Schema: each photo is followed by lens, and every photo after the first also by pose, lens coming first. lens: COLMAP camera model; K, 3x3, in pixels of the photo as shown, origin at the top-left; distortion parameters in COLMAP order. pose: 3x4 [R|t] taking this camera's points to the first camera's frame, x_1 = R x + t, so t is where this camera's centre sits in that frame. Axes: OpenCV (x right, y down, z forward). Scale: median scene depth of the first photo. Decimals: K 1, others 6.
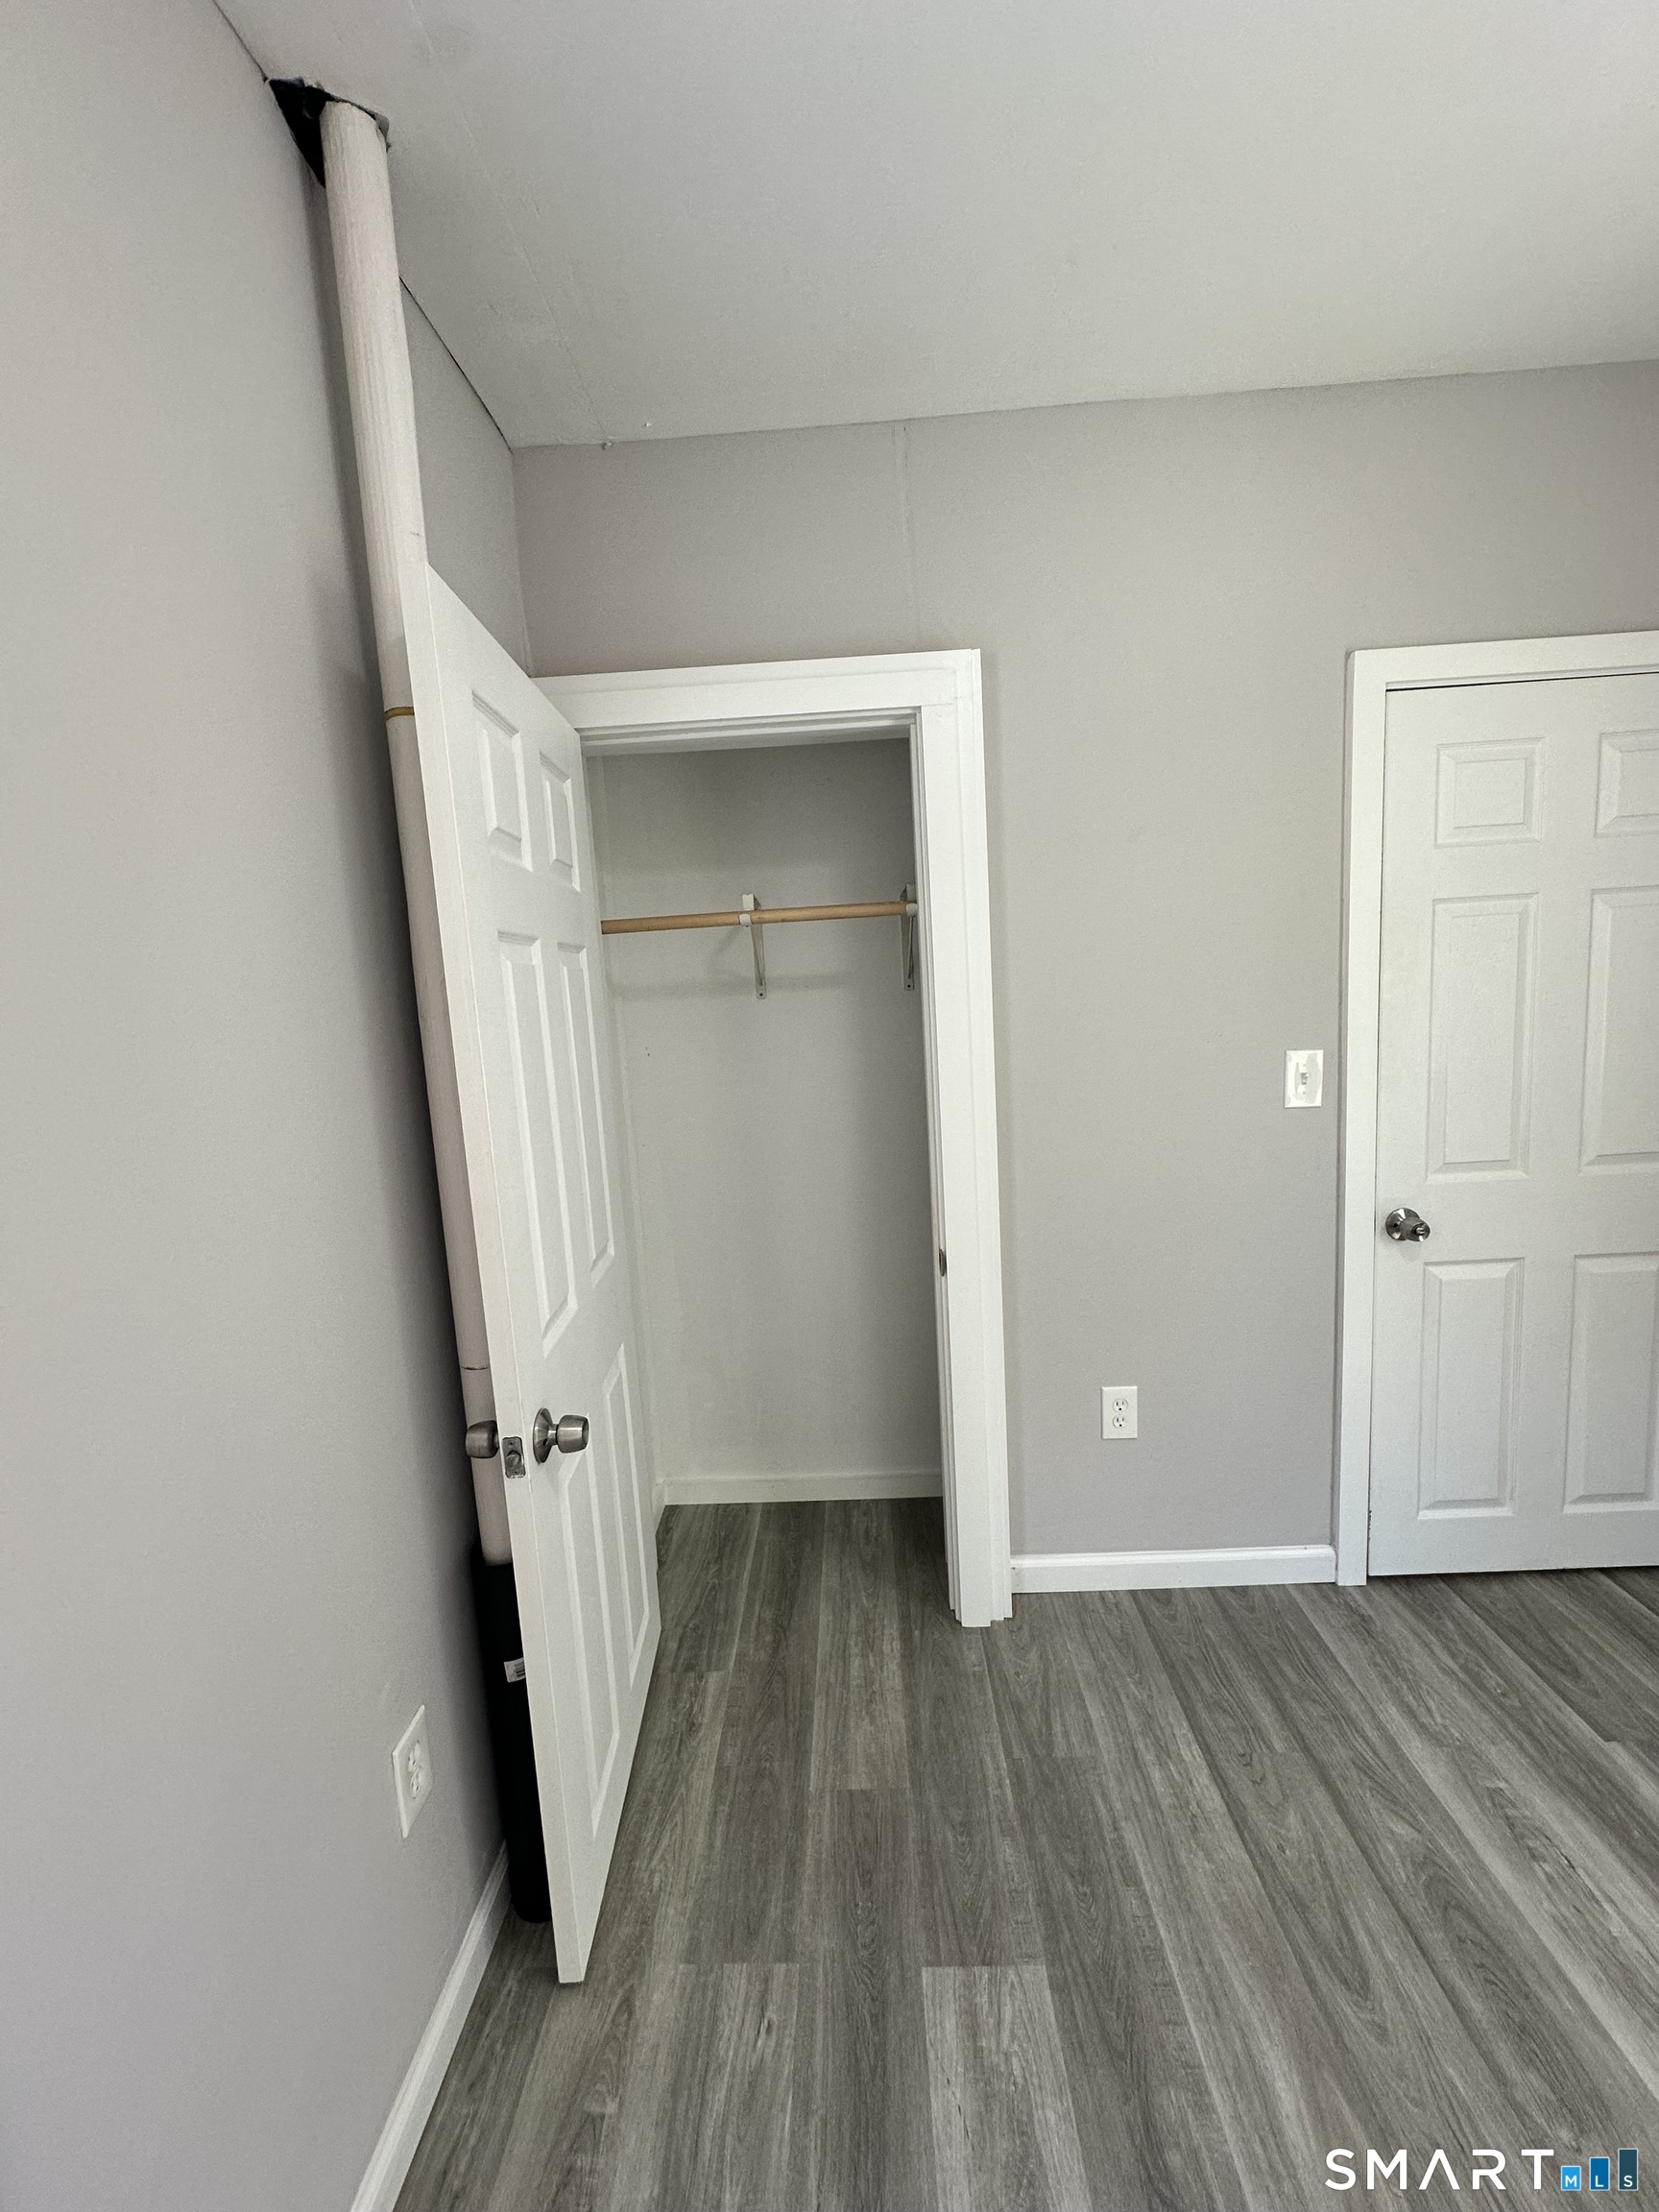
lens RADIAL K [[885.4, 0, 821.3], [0, 885.4, 1099.7], [0, 0, 1]] dist [0.000116, -0.000115]
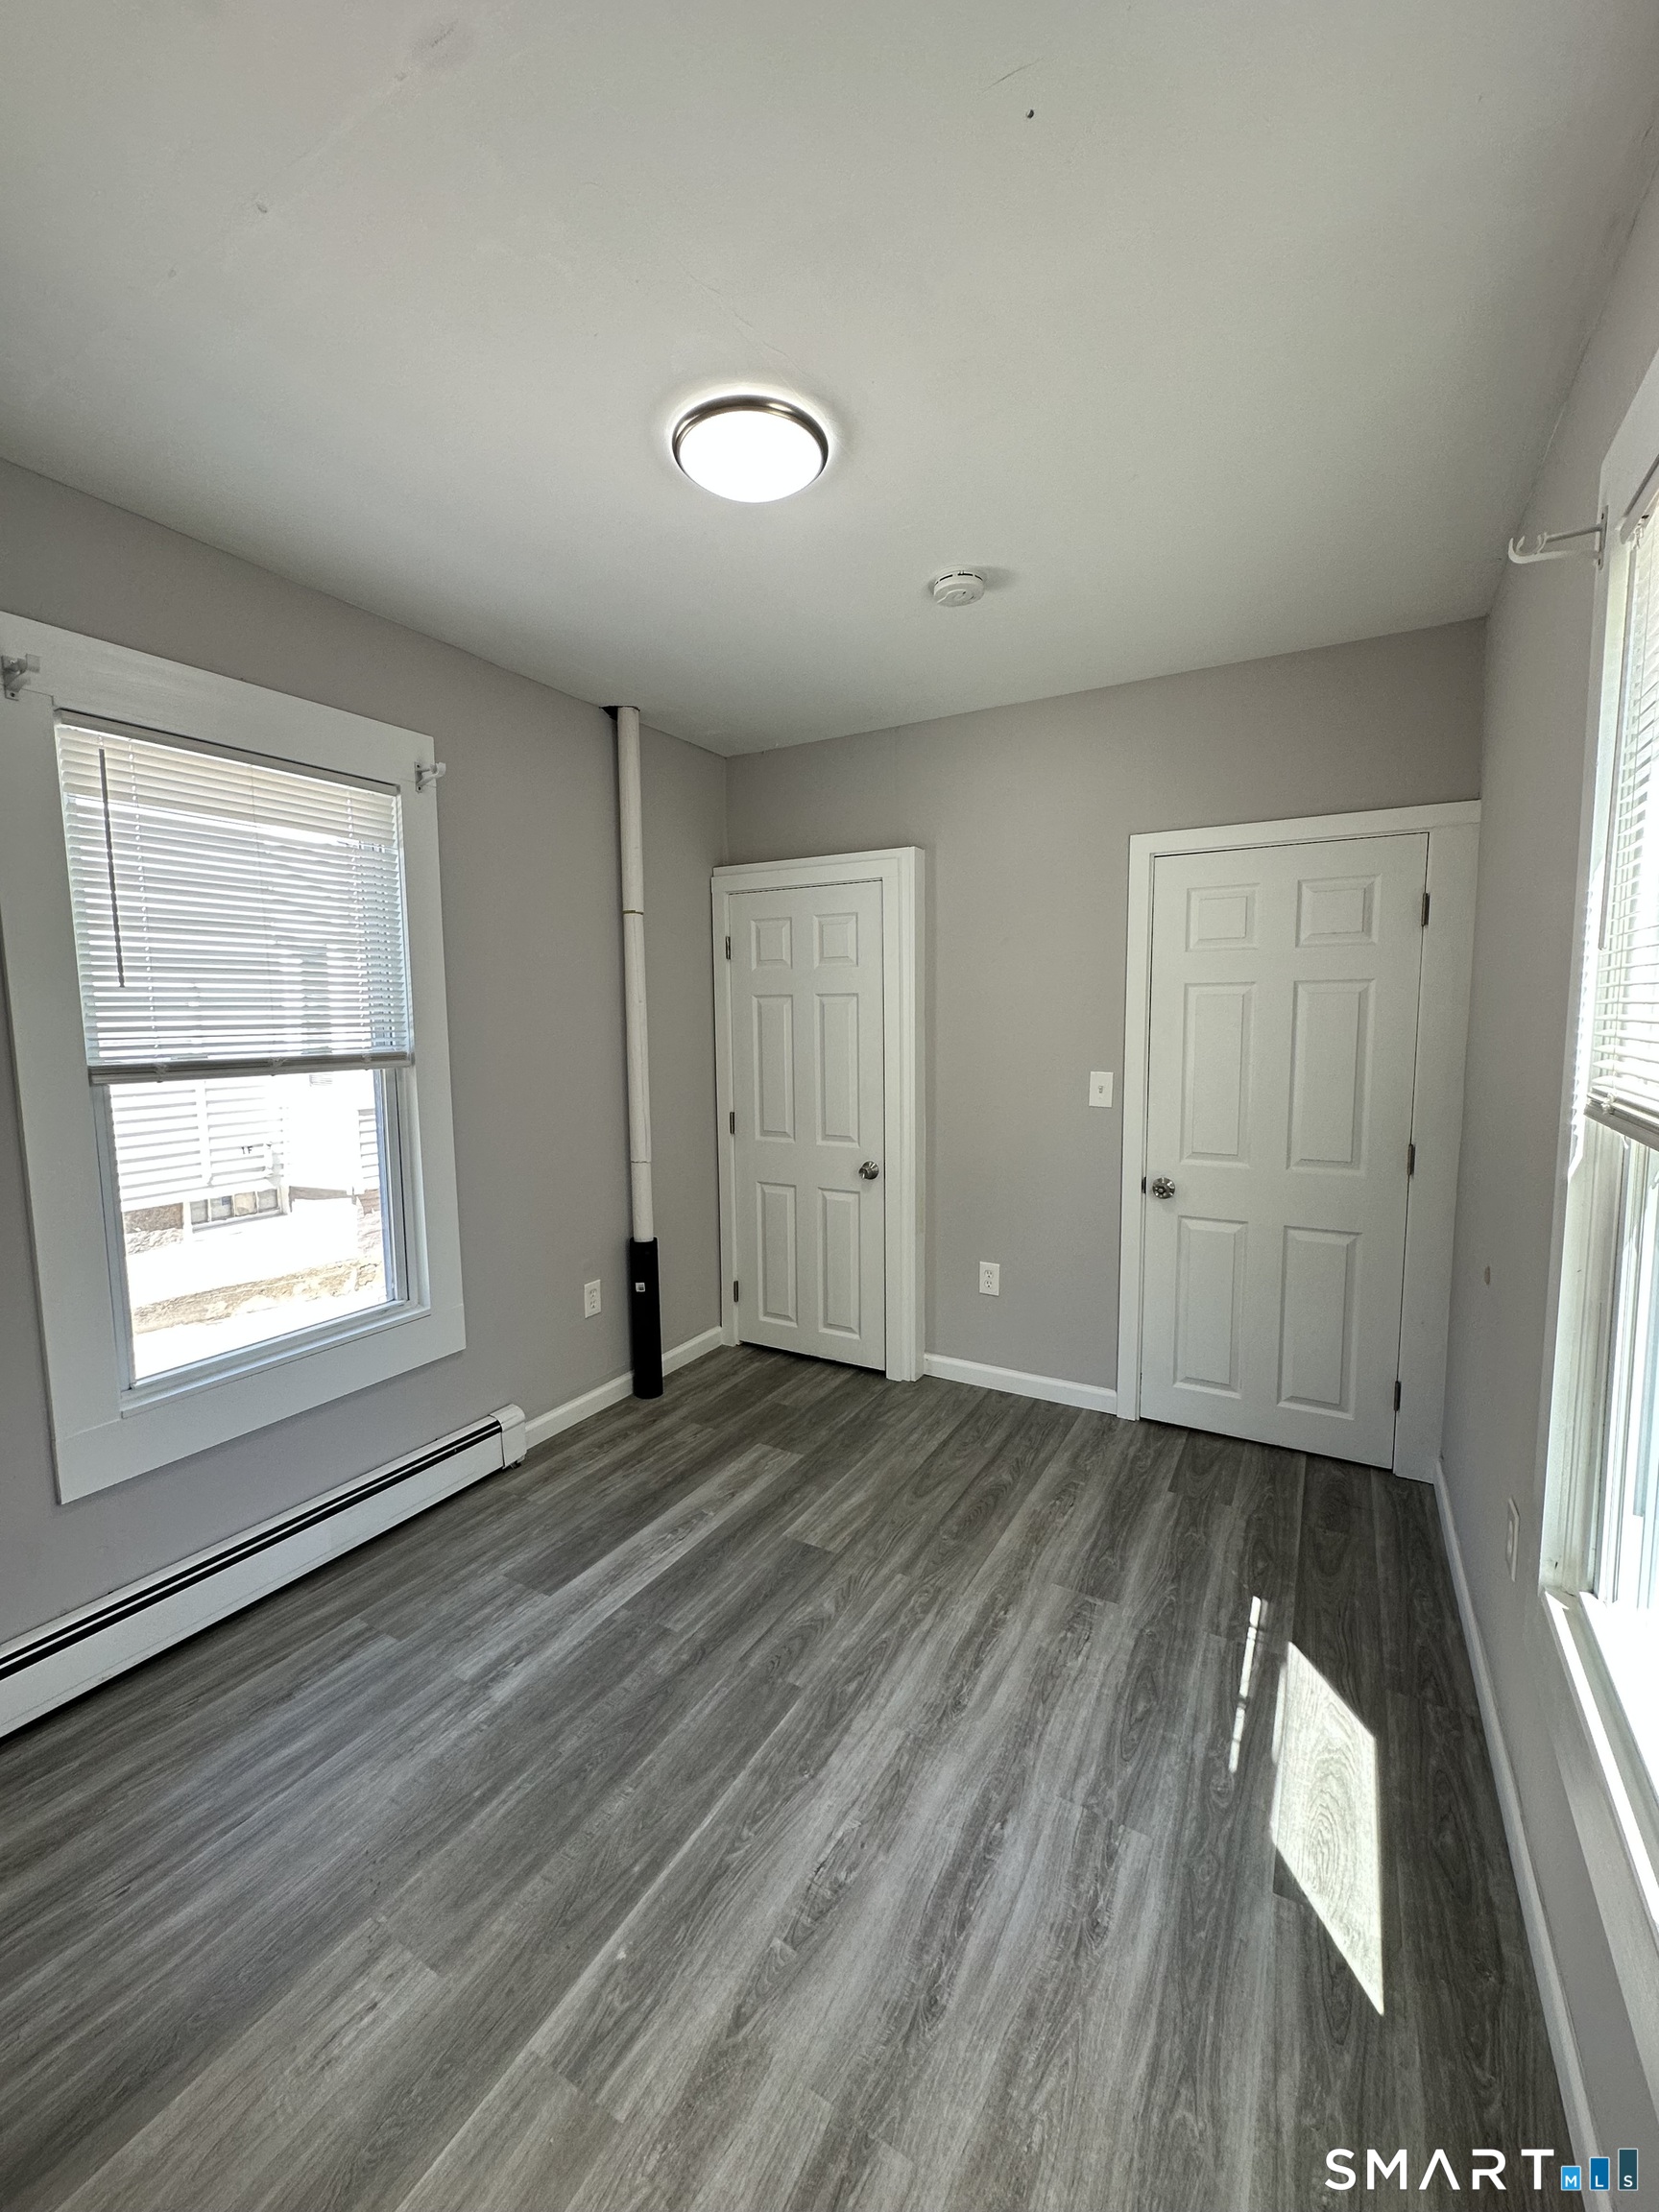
lens RADIAL K [[885.4, 0, 821.3], [0, 885.4, 1099.7], [0, 0, 1]] dist [0.000116, -0.000115]
pose [[0.878067, 0.096476, -0.468712, 0.898856], [-0.103008, 0.994611, 0.011753, 0.030974], [0.467320, 0.037961, 0.883273, -0.717907]]
